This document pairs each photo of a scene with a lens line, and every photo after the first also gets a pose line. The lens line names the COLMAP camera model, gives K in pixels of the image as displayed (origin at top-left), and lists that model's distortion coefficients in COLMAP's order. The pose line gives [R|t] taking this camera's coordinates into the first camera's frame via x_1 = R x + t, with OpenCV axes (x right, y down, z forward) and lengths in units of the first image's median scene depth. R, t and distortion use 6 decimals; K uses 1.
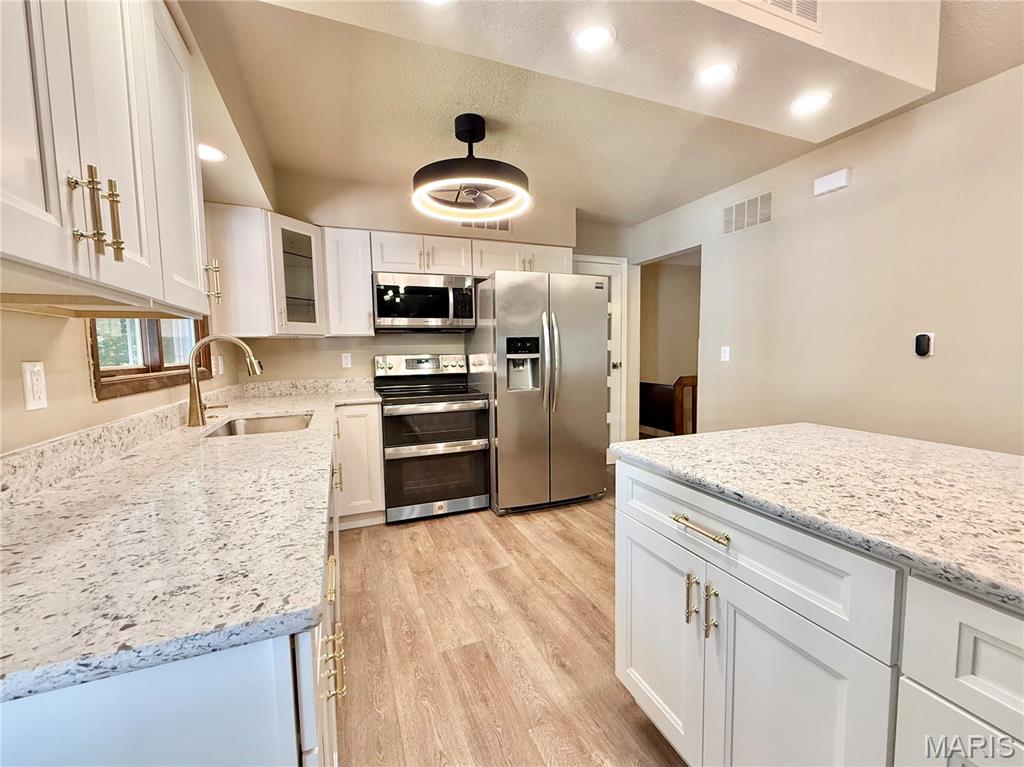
lens RADIAL K [[418.8, 0, 512.0], [0, 418.8, 383.5], [0, 0, 1]] dist [-0.003165, -0.000433]
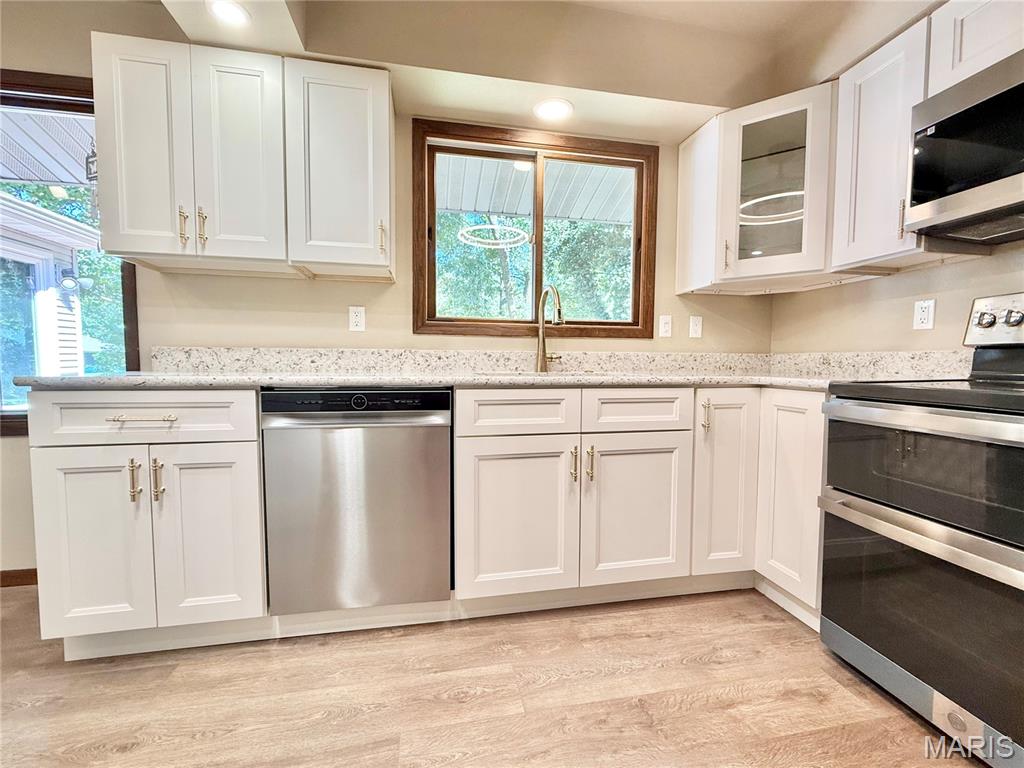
lens RADIAL K [[418.8, 0, 512.0], [0, 418.8, 384.0], [0, 0, 1]] dist [-0.003165, -0.000433]
pose [[-0.194246, 0.070728, -0.978400, 0.247402], [-0.081835, 0.992752, 0.088012, 0.029397], [0.977533, 0.097163, -0.187050, 0.811159]]
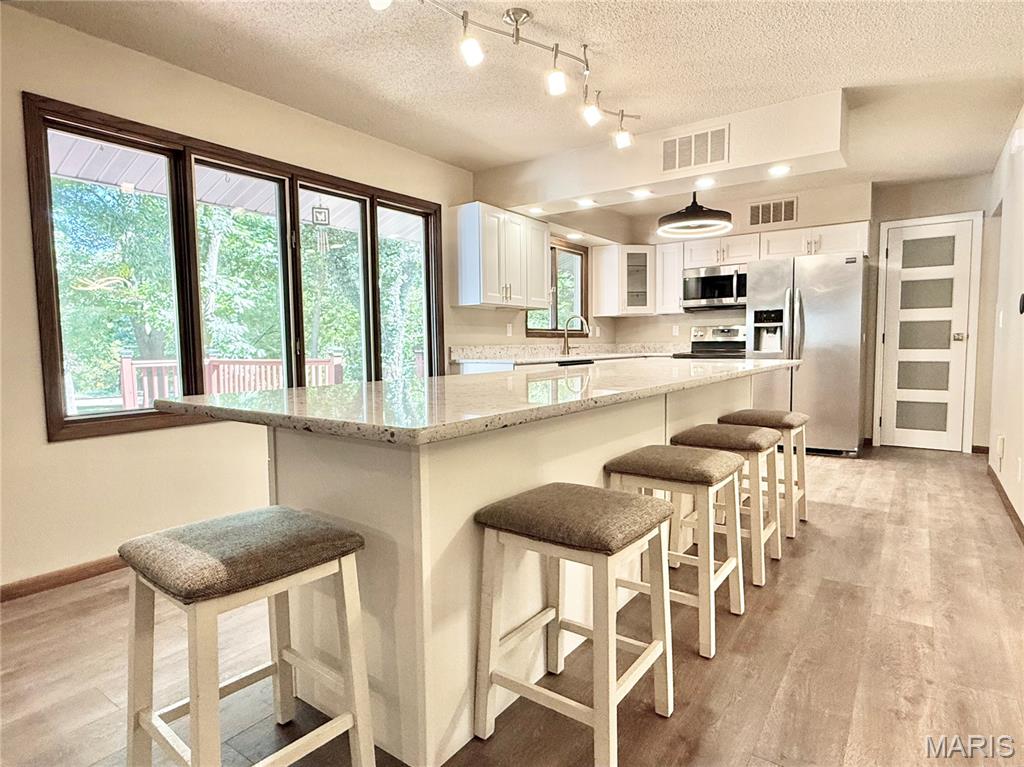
lens RADIAL K [[558.6, 0, 512.0], [0, 558.6, 383.5], [0, 0, 1]] dist [-0.000058, 0.000269]
pose [[0.537008, 0.072004, -0.840498, 1.226623], [-0.065450, 0.996903, 0.043587, 0.104680], [0.841034, 0.031604, 0.540058, -0.667758]]
